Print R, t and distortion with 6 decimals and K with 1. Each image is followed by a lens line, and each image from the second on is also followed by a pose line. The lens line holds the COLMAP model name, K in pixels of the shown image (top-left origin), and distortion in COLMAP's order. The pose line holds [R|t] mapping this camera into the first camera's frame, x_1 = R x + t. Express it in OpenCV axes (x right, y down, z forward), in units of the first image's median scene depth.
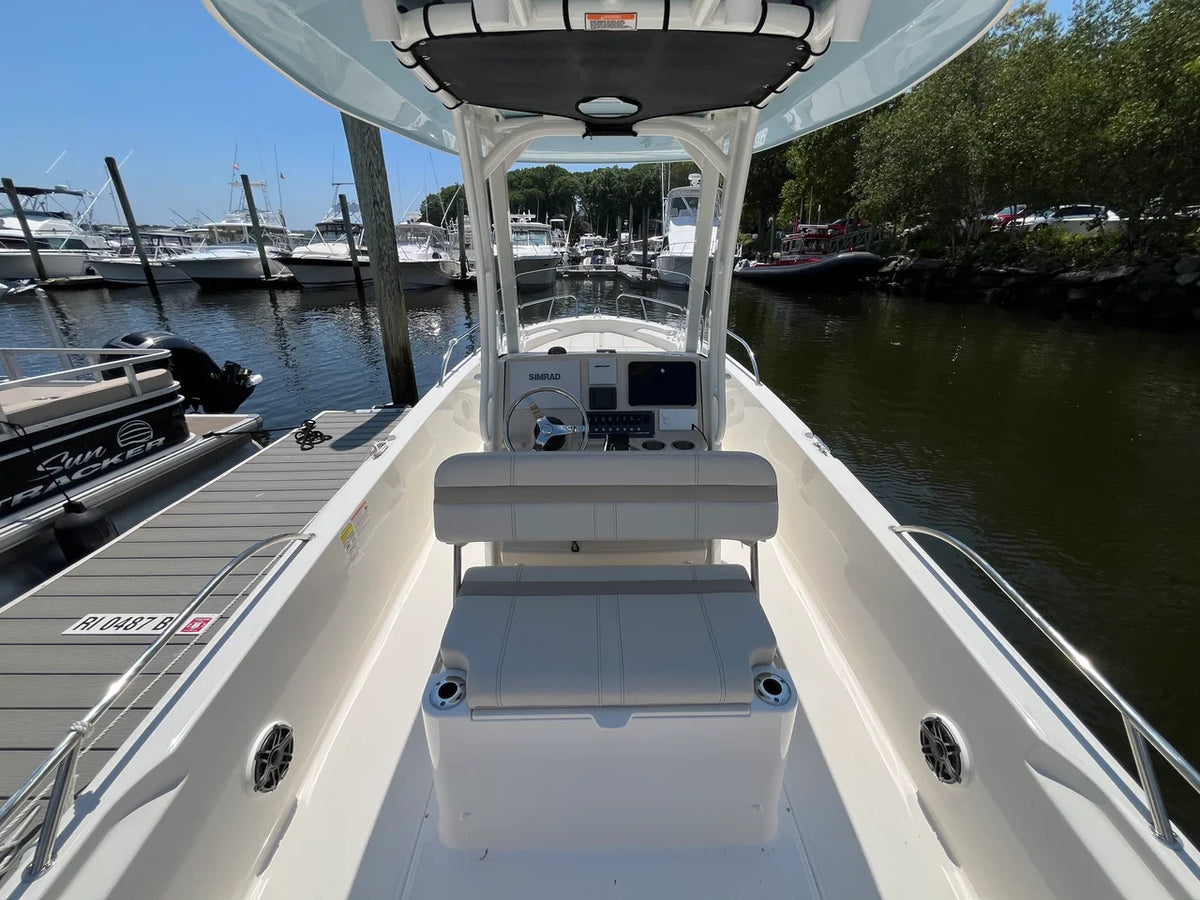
lens RADIAL K [[484.7, 0, 603.3], [0, 484.7, 443.4], [0, 0, 1]] dist [-0.003298, 0.000529]
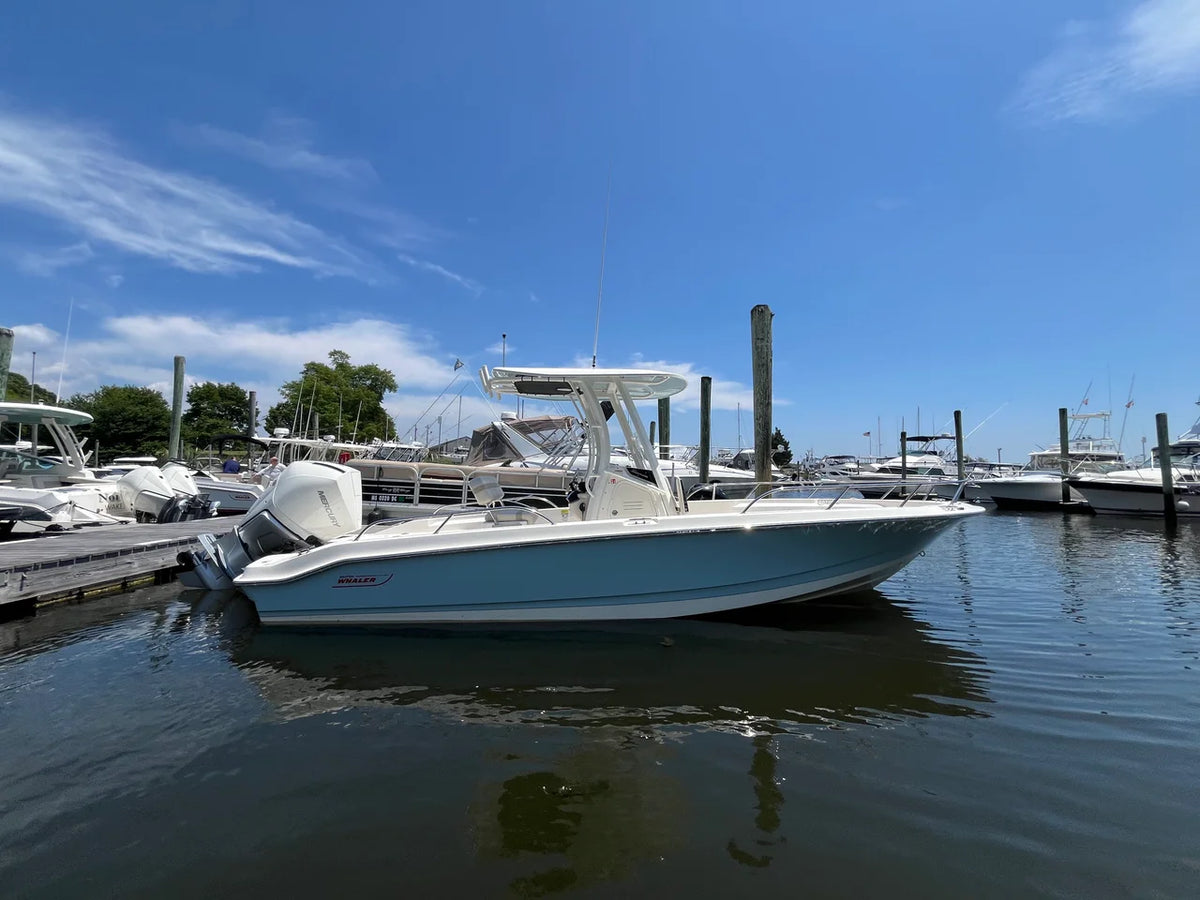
lens RADIAL K [[483.2, 0, 600.9], [0, 483.2, 441.2], [0, 0, 1]] dist [-0.001504, -0.000142]
pose [[0.034753, -0.073381, -0.996698, 0.253048], [-0.393888, 0.915570, -0.081142, -0.009782], [0.918501, 0.395407, 0.002915, 0.099420]]
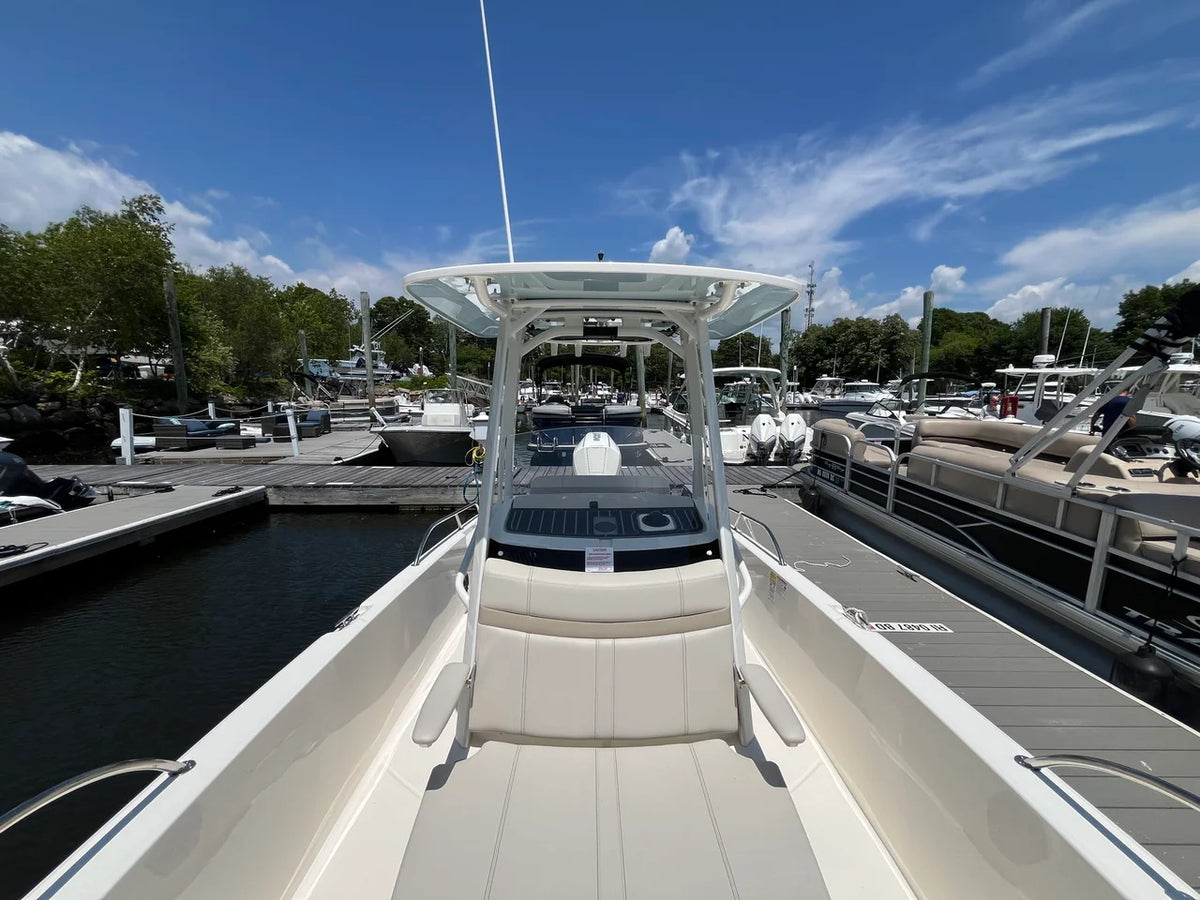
lens RADIAL K [[484.7, 0, 605.1], [0, 484.7, 448.1], [0, 0, 1]] dist [-0.003298, 0.000529]
pose [[-0.999059, -0.002594, -0.043292, 0.006550], [-0.023716, 0.868424, 0.495256, -0.084122], [0.036311, 0.495816, -0.867668, 0.196157]]
